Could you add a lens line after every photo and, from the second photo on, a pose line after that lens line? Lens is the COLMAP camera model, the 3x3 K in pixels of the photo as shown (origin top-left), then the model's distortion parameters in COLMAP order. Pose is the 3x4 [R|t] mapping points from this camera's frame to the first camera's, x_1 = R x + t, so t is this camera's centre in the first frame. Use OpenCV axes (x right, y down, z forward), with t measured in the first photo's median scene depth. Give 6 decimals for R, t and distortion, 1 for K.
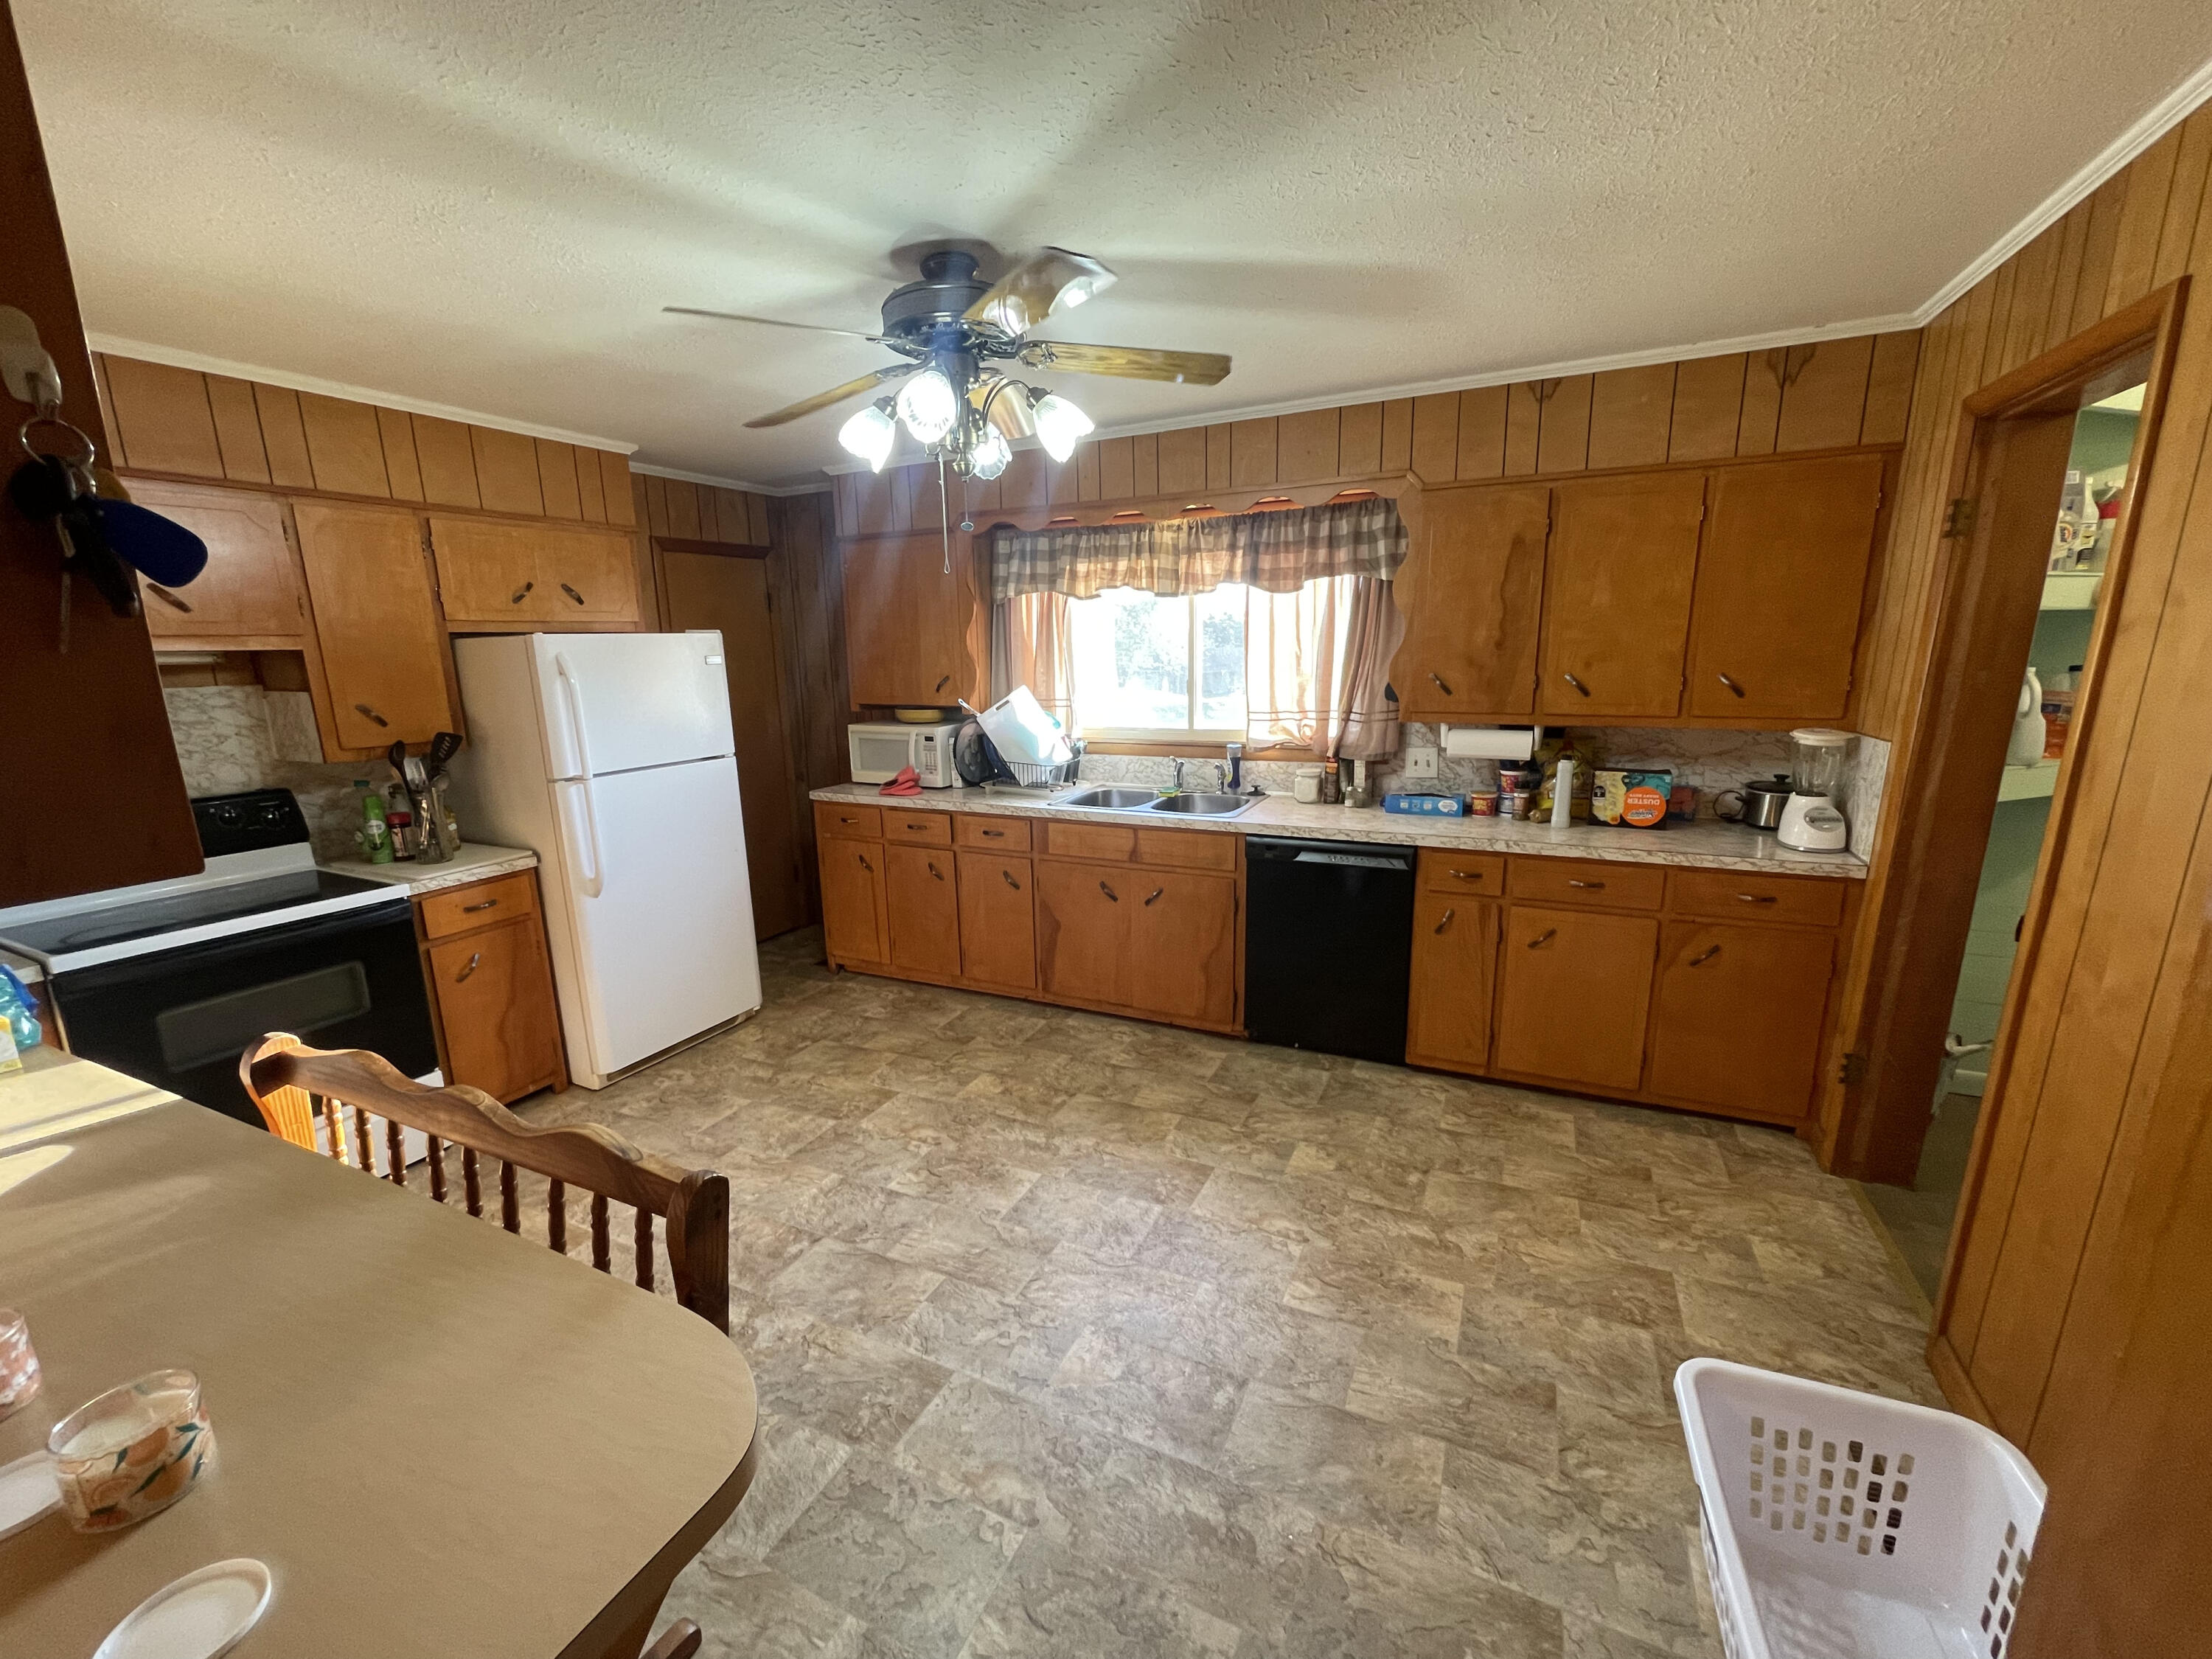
lens RADIAL K [[891.6, 0, 1106.7], [0, 891.6, 834.7], [0, 0, 1]] dist [-0.001852, 0.001562]
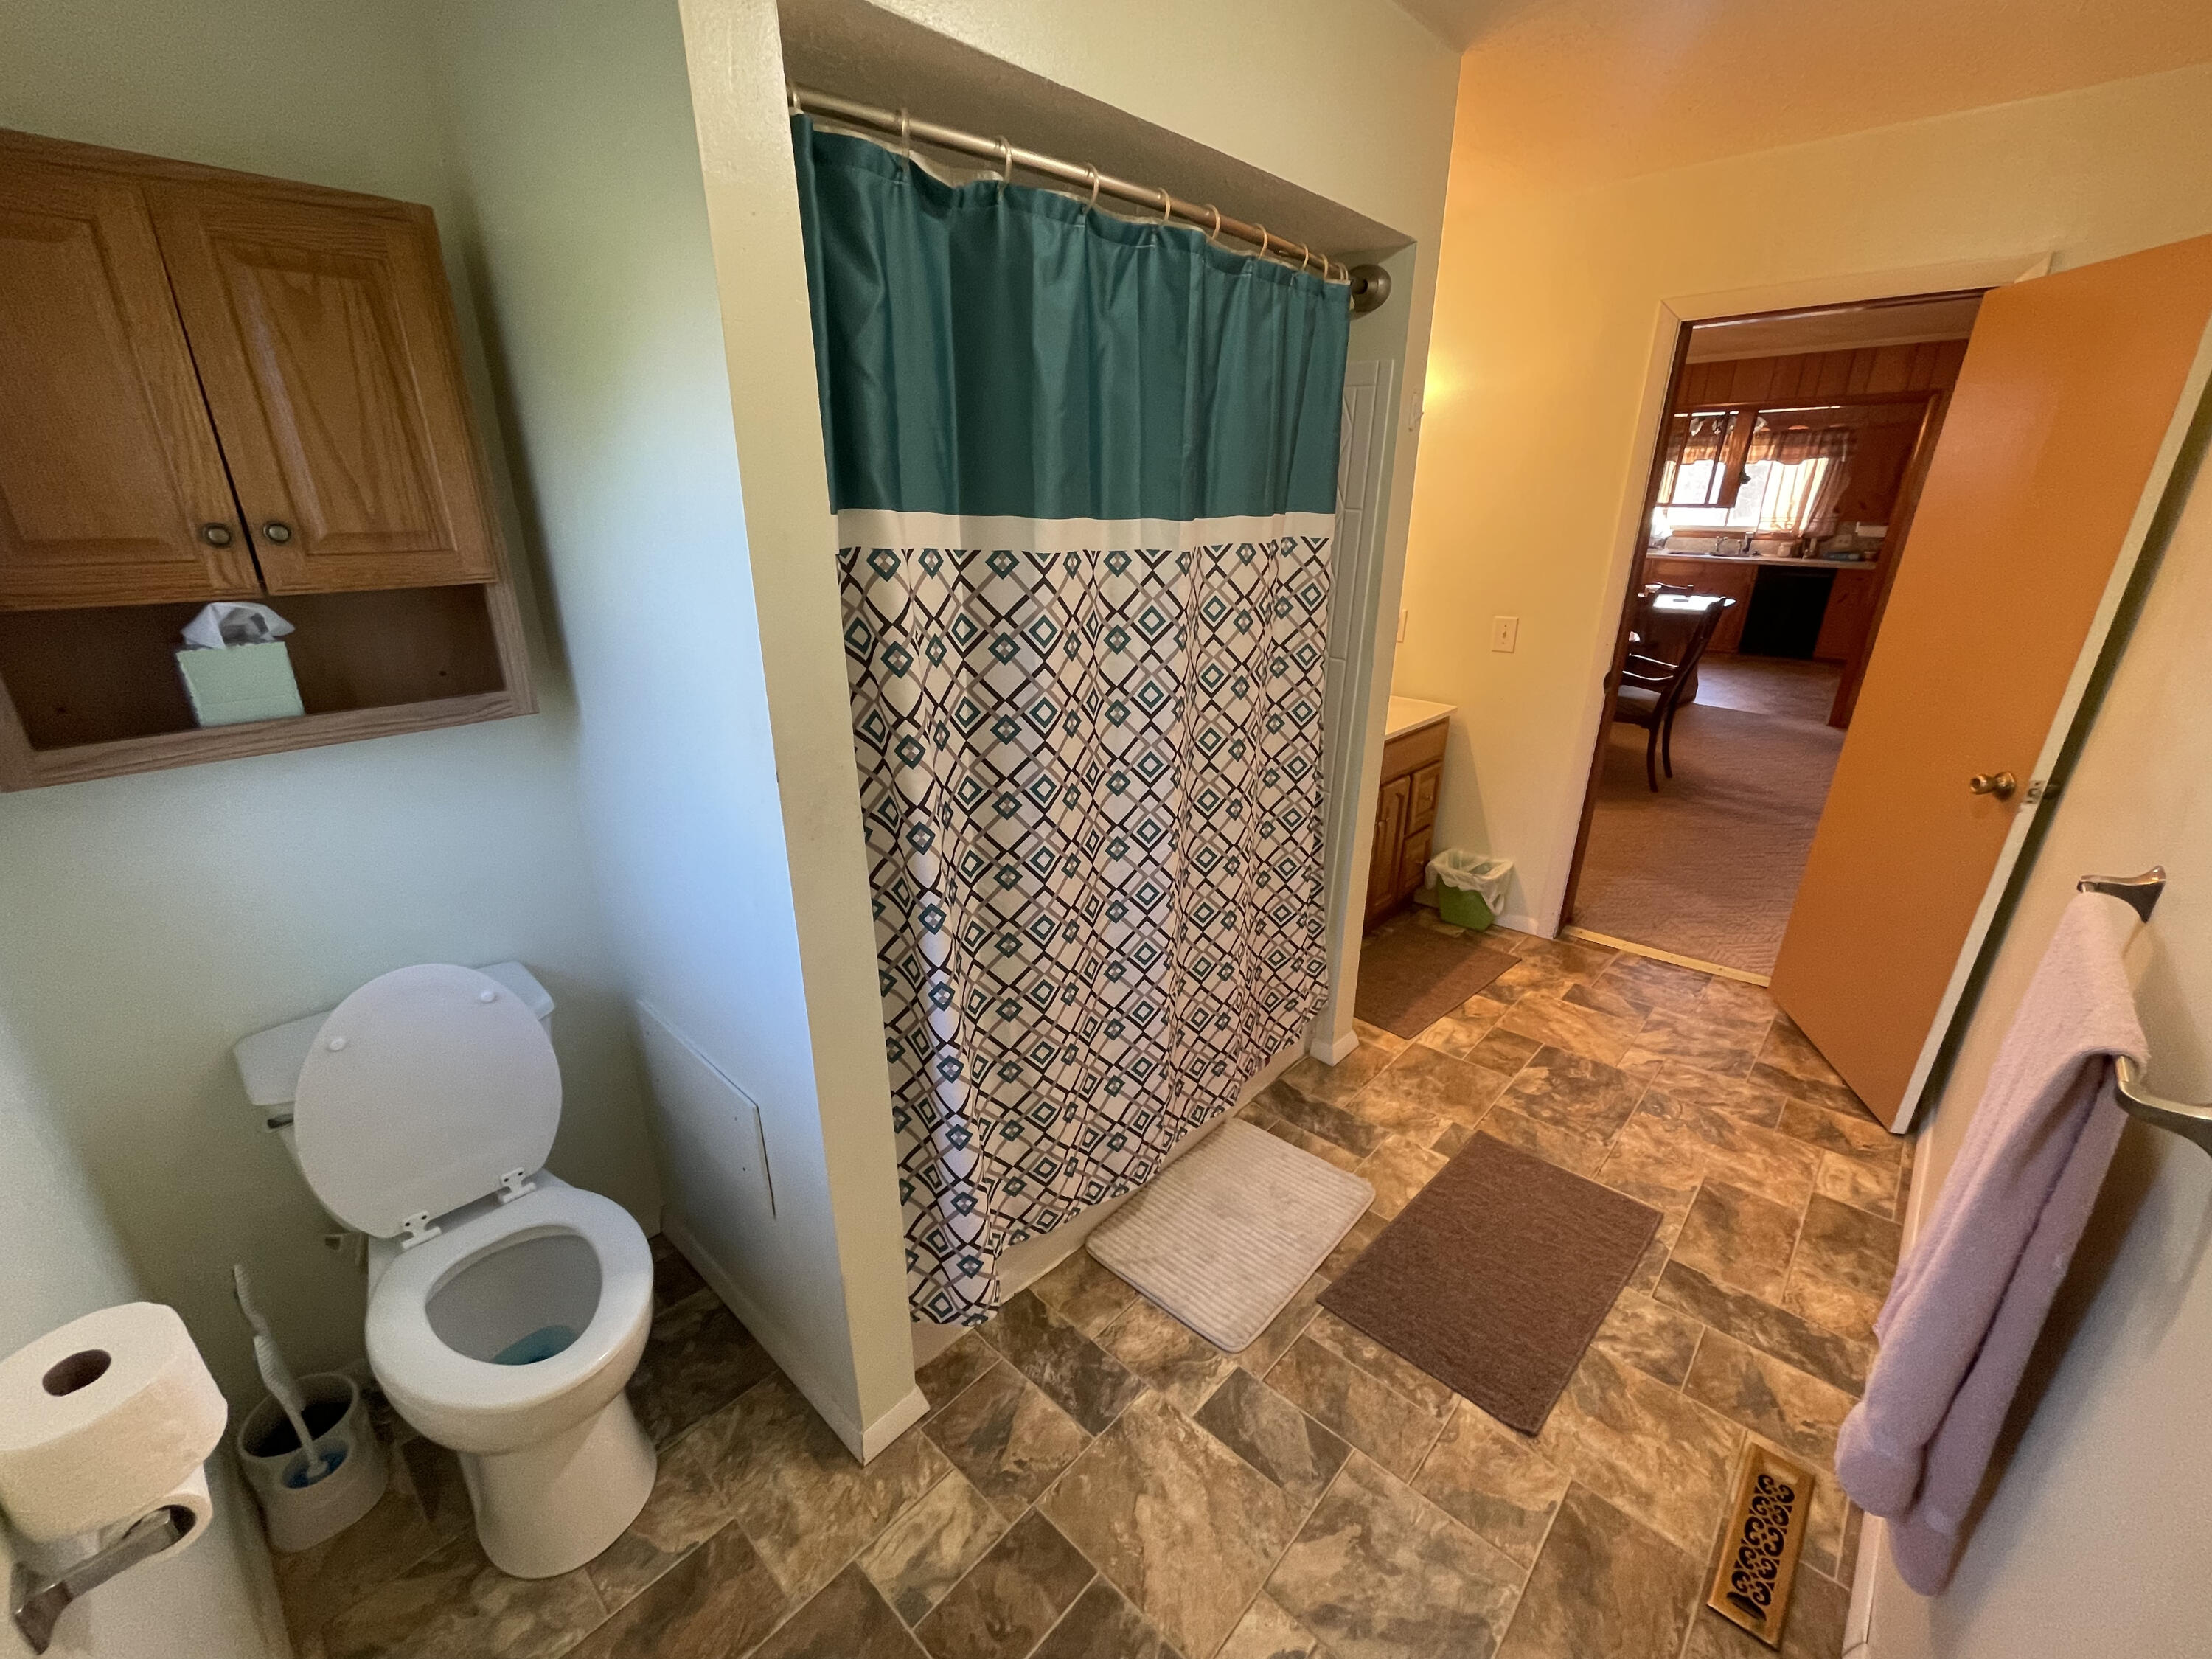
lens RADIAL K [[891.6, 0, 1112.1], [0, 891.6, 833.5], [0, 0, 1]] dist [-0.001852, 0.001562]
pose [[0.953256, 0.124409, -0.275362, -0.895327], [-0.077421, 0.981448, 0.175401, 0.497263], [0.292075, -0.145883, 0.945204, -2.290254]]
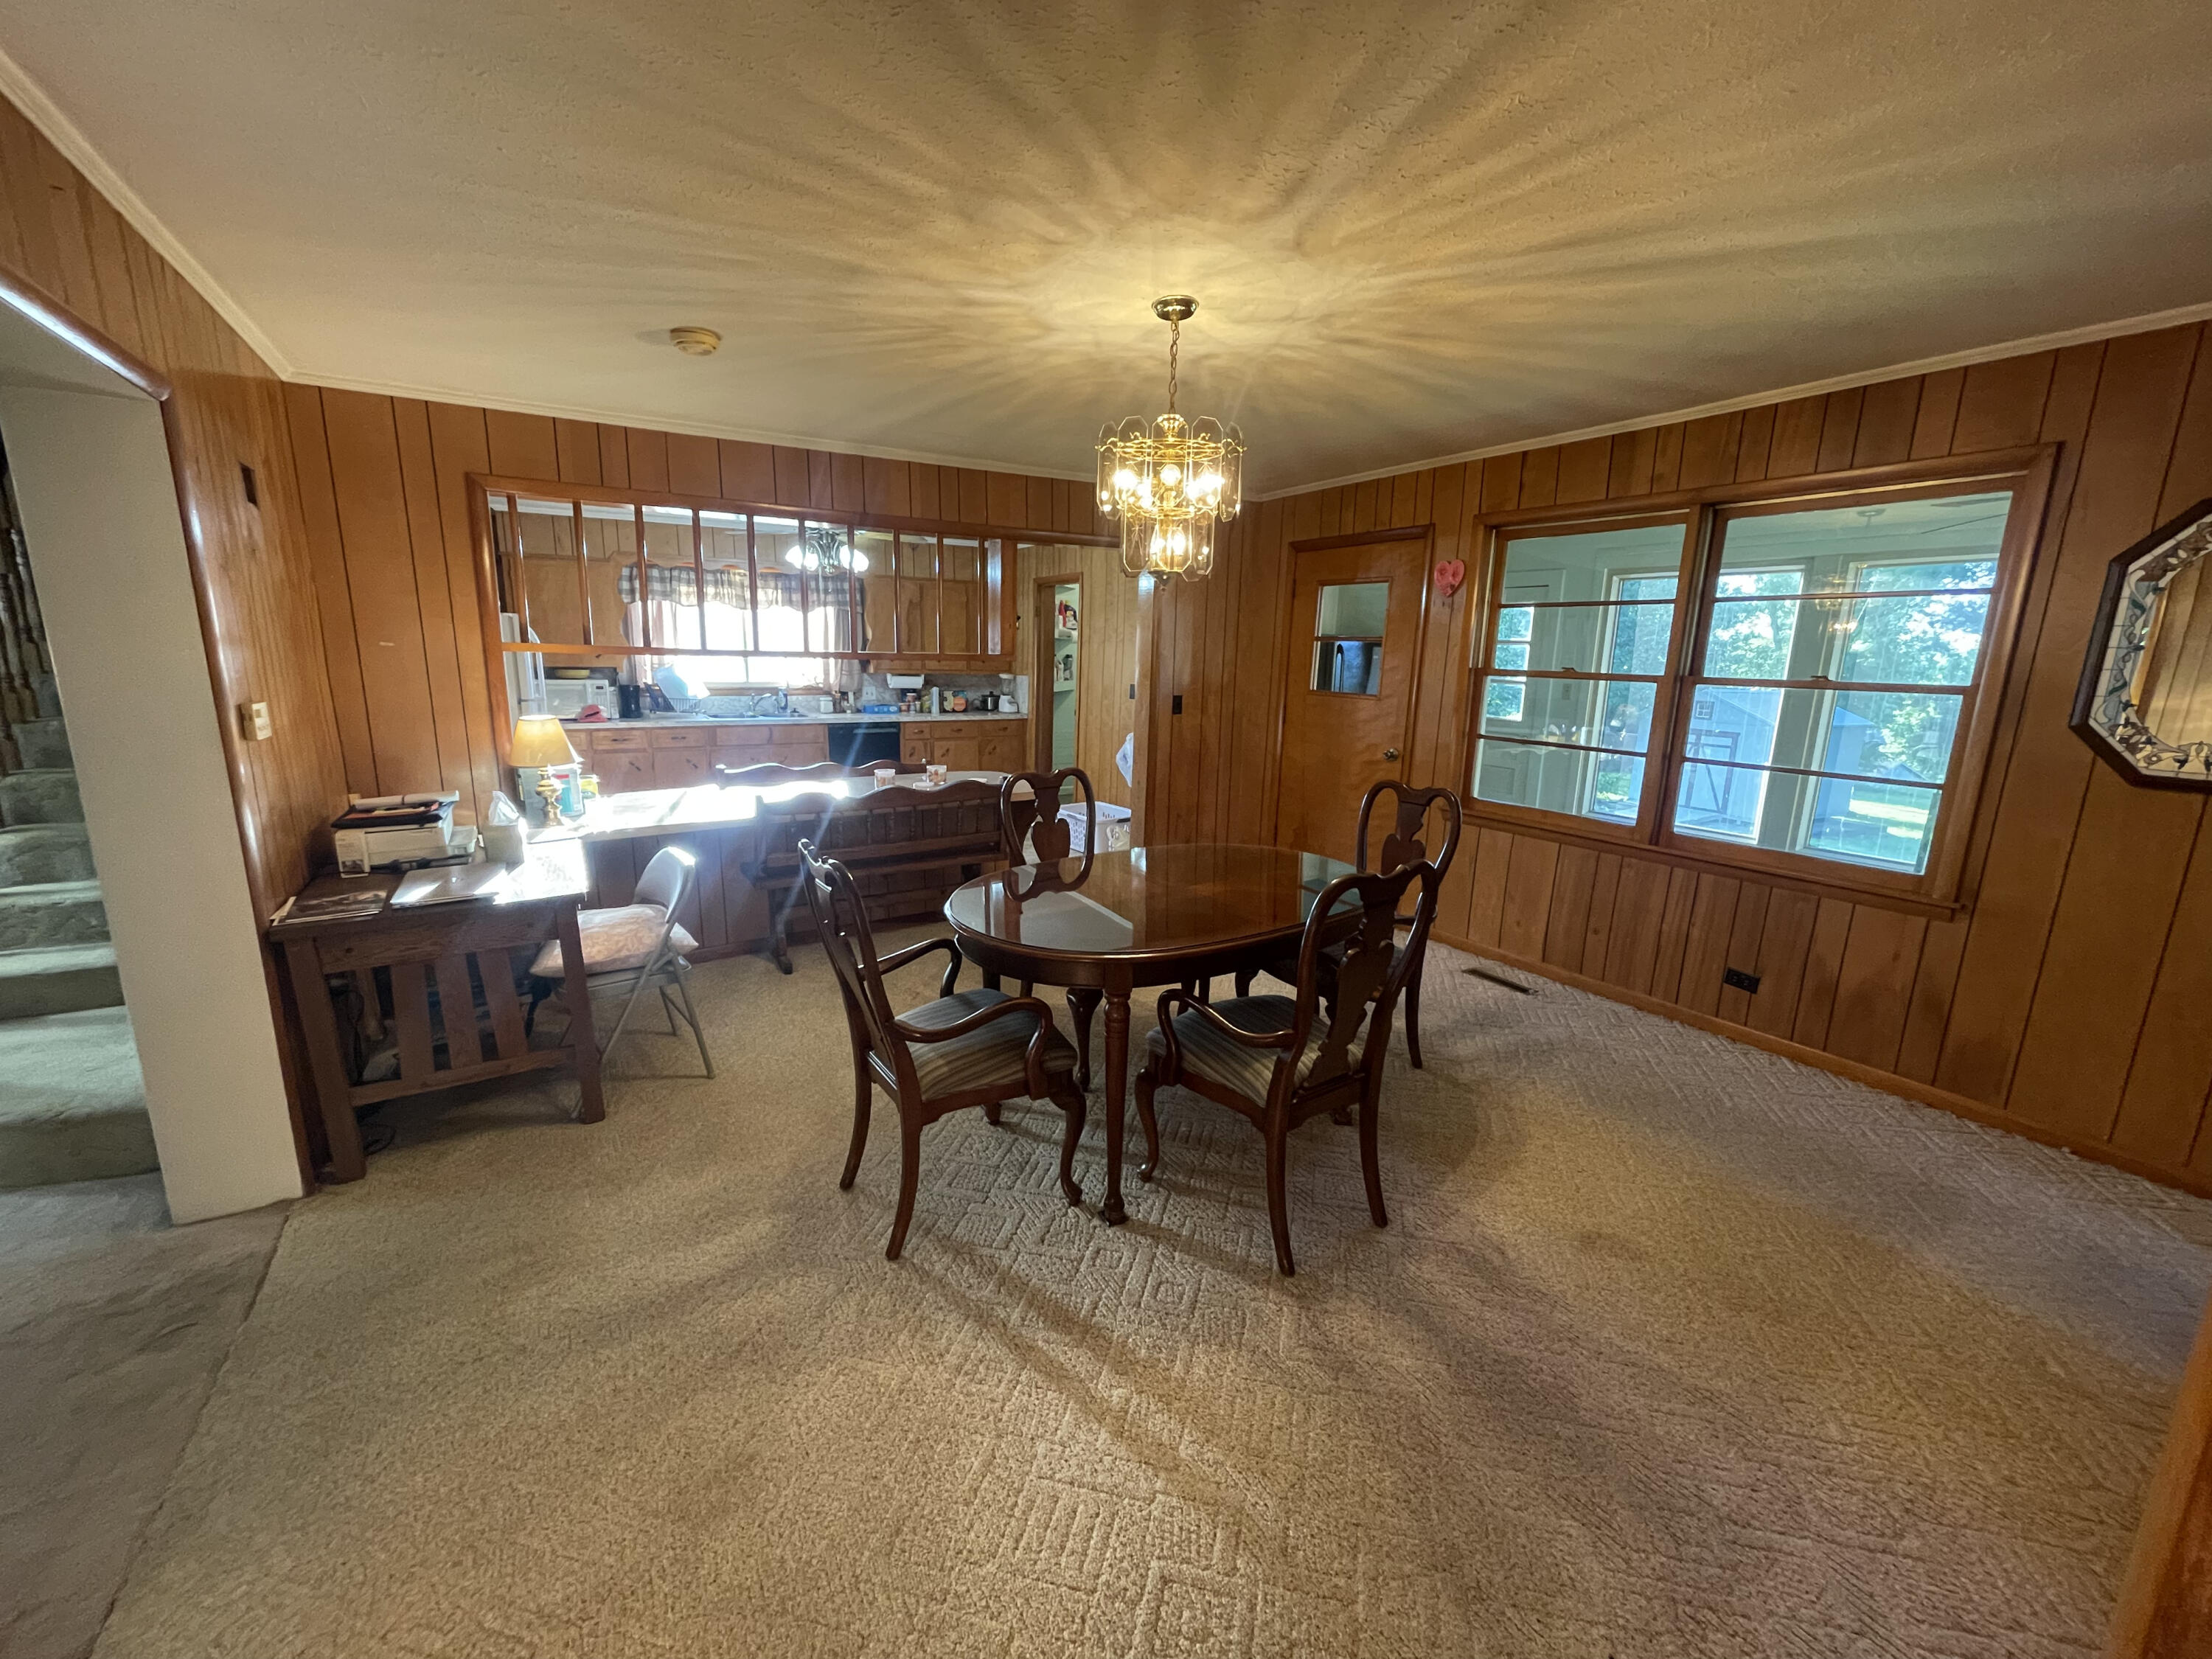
lens RADIAL K [[891.6, 0, 1111.9], [0, 891.6, 834.8], [0, 0, 1]] dist [-0.001852, 0.001562]
pose [[0.530923, -0.140433, 0.835703, -1.454450], [0.146319, 0.986553, 0.072826, 0.229257], [-0.834692, 0.083614, 0.544332, -0.816940]]
